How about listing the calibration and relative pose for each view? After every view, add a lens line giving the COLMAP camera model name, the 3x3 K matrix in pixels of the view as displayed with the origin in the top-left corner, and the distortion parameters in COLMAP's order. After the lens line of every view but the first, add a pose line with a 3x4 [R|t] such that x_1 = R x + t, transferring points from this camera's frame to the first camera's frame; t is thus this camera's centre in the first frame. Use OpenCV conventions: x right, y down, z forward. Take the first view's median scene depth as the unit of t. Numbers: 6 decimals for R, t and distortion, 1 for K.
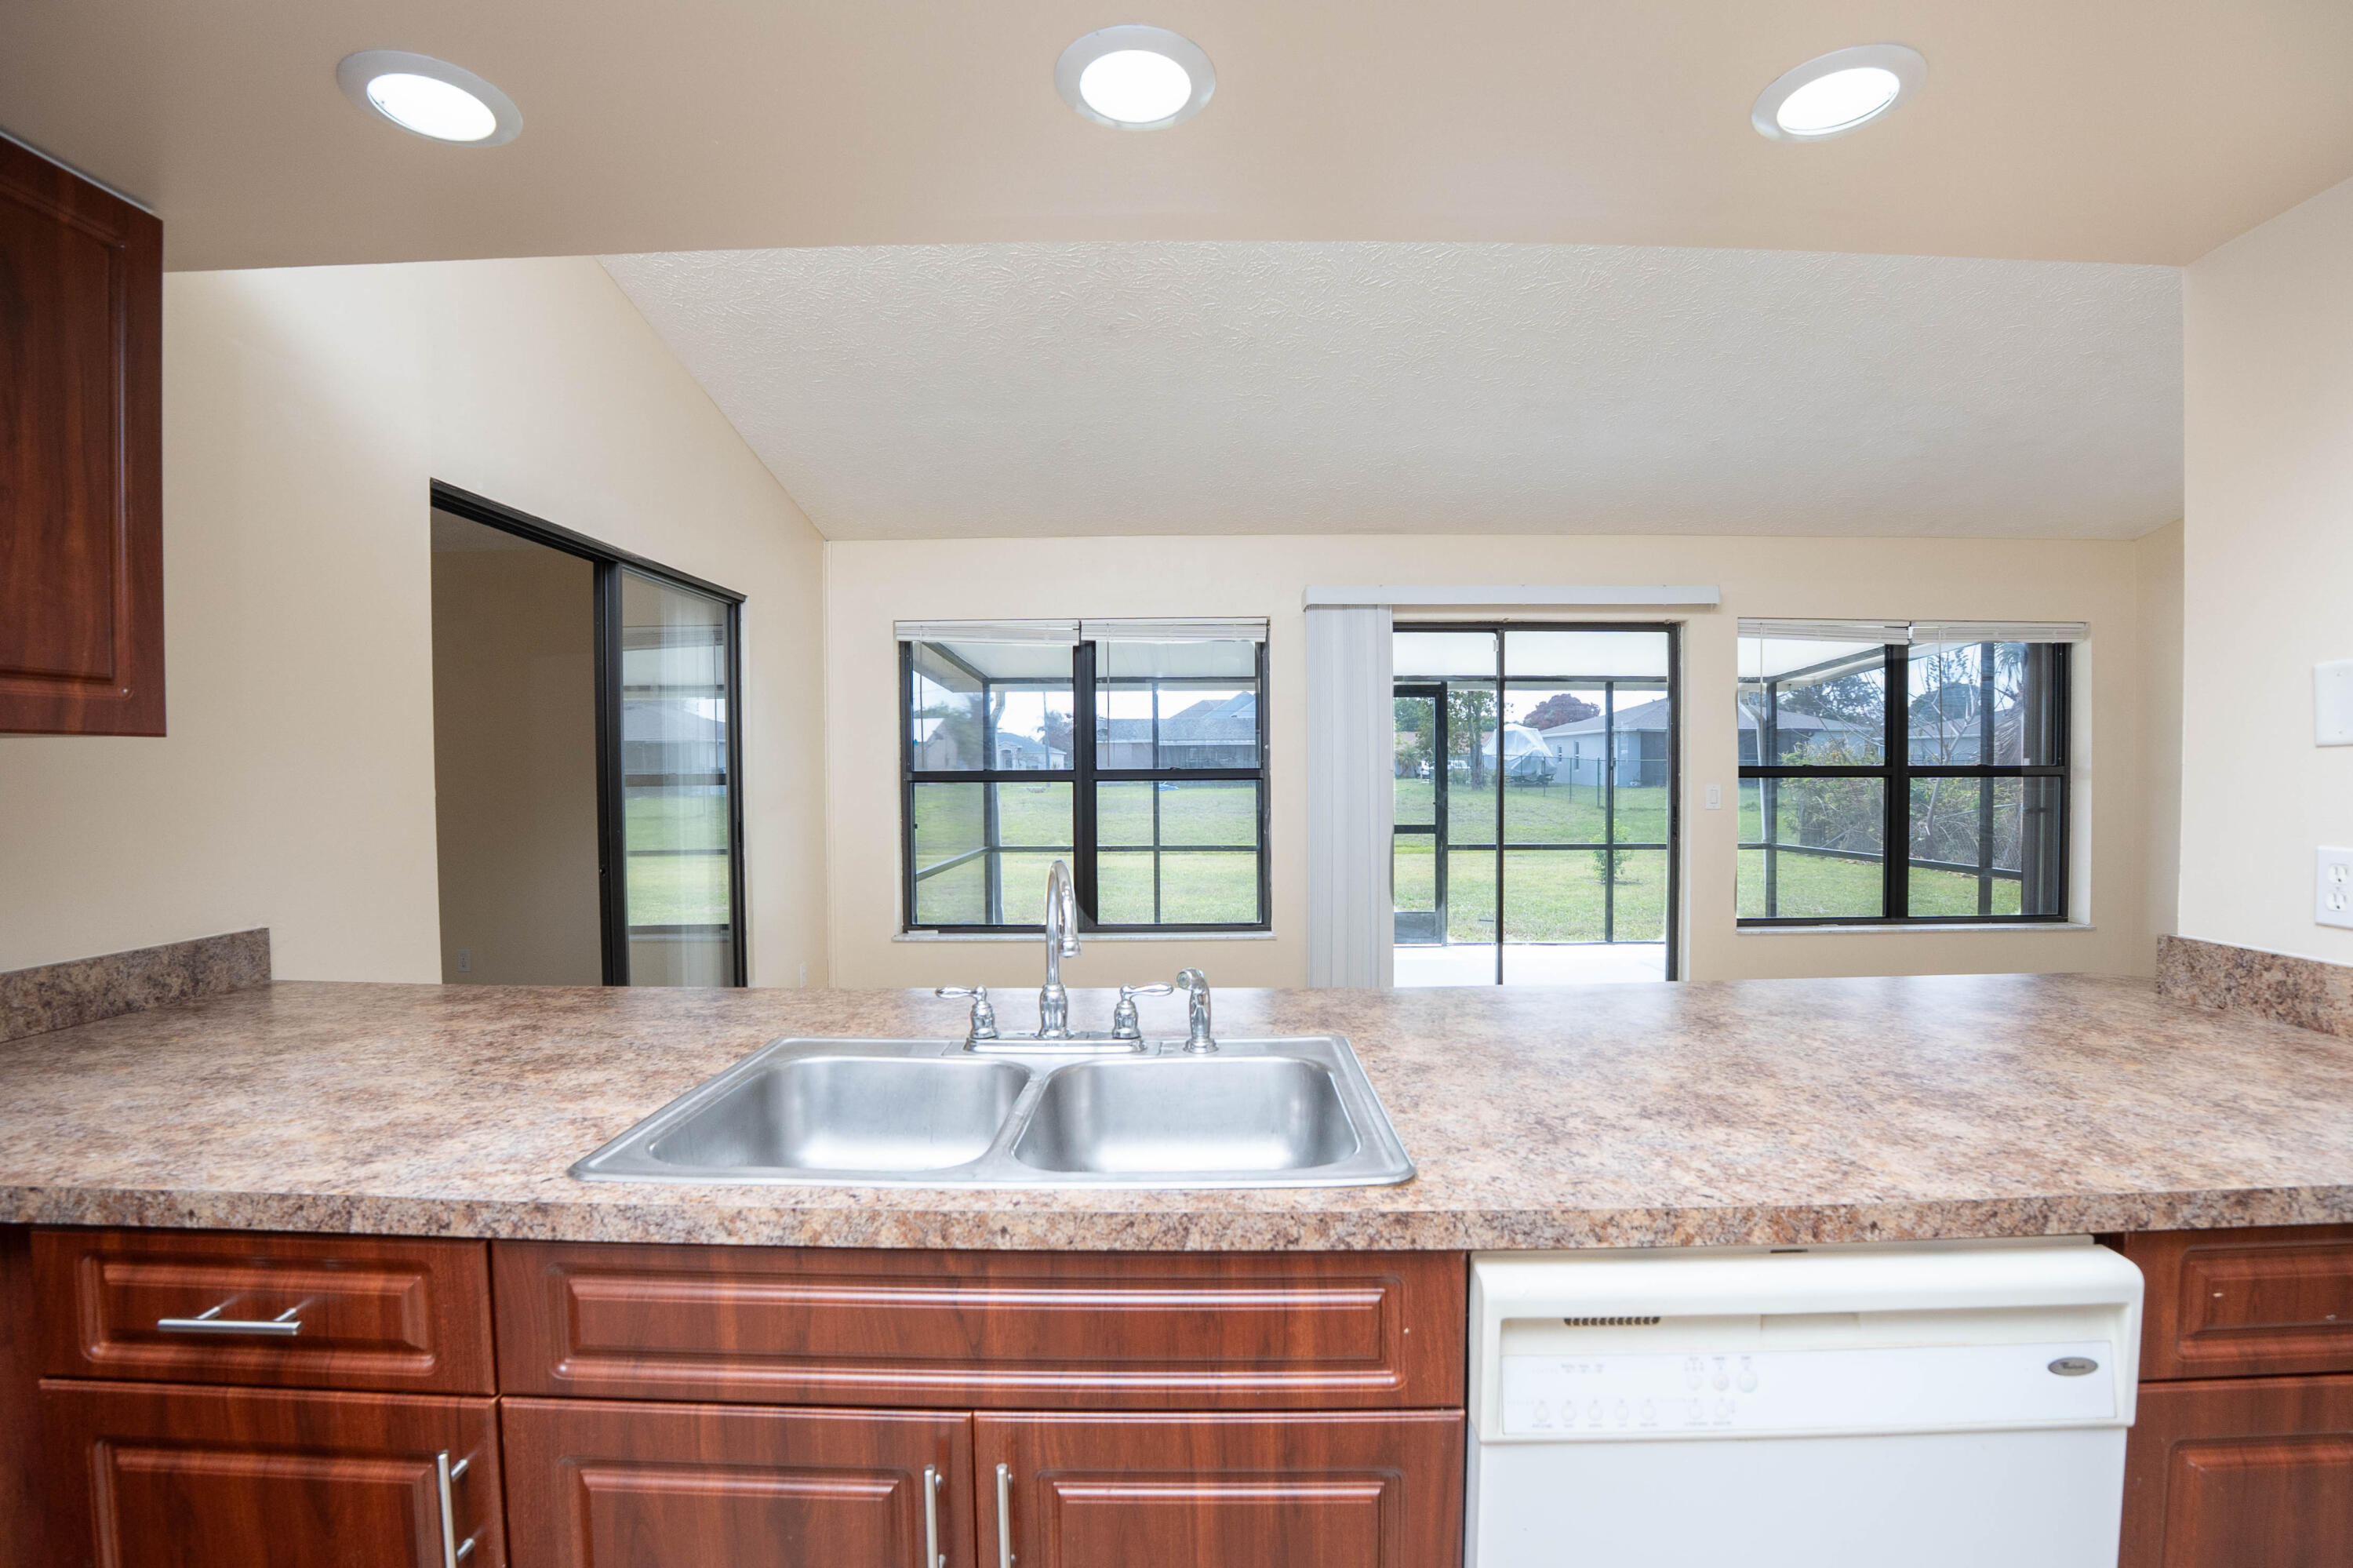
lens RADIAL K [[1080.3, 0, 1176.7], [0, 1080.3, 798.8], [0, 0, 1]] dist [-0.053280, 0.005073]
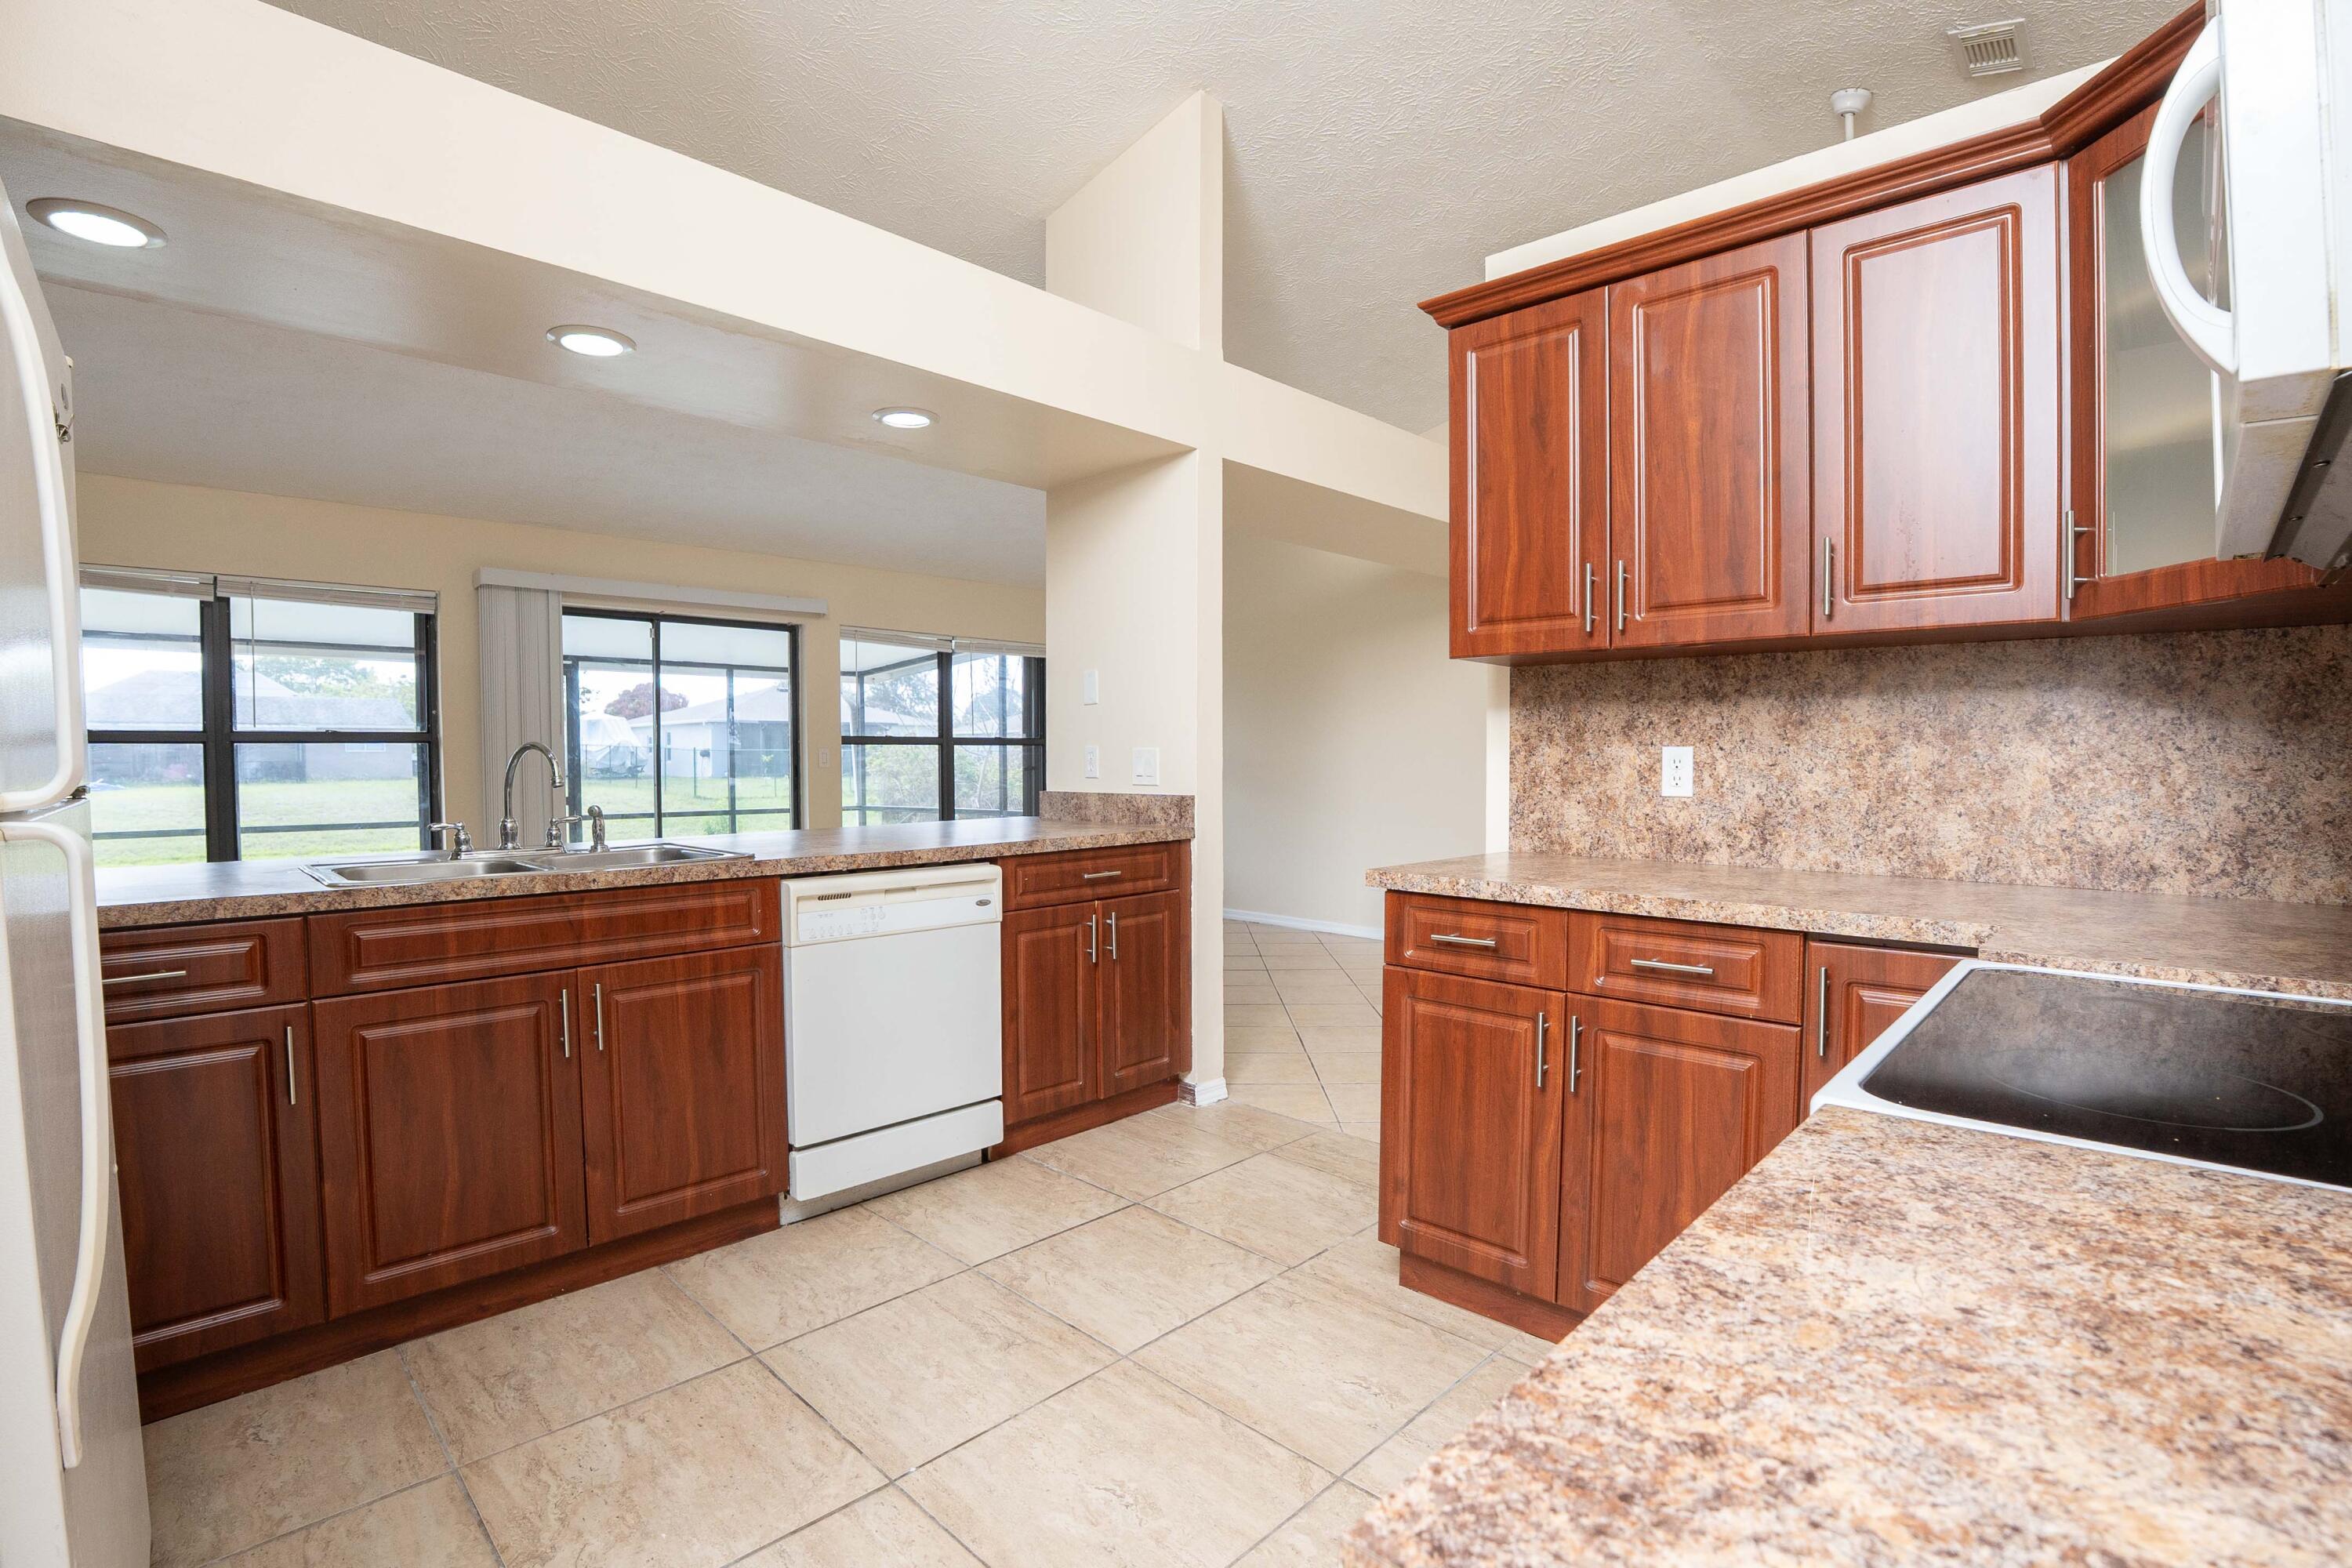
lens RADIAL K [[1079.8, 0, 1175.7], [0, 1079.8, 791.2], [0, 0, 1]] dist [-0.053280, 0.005073]
pose [[0.697997, -0.021221, 0.715787, -0.910993], [0.020138, 0.999747, 0.010001, 0.205117], [-0.715818, 0.007433, 0.698248, -1.496929]]
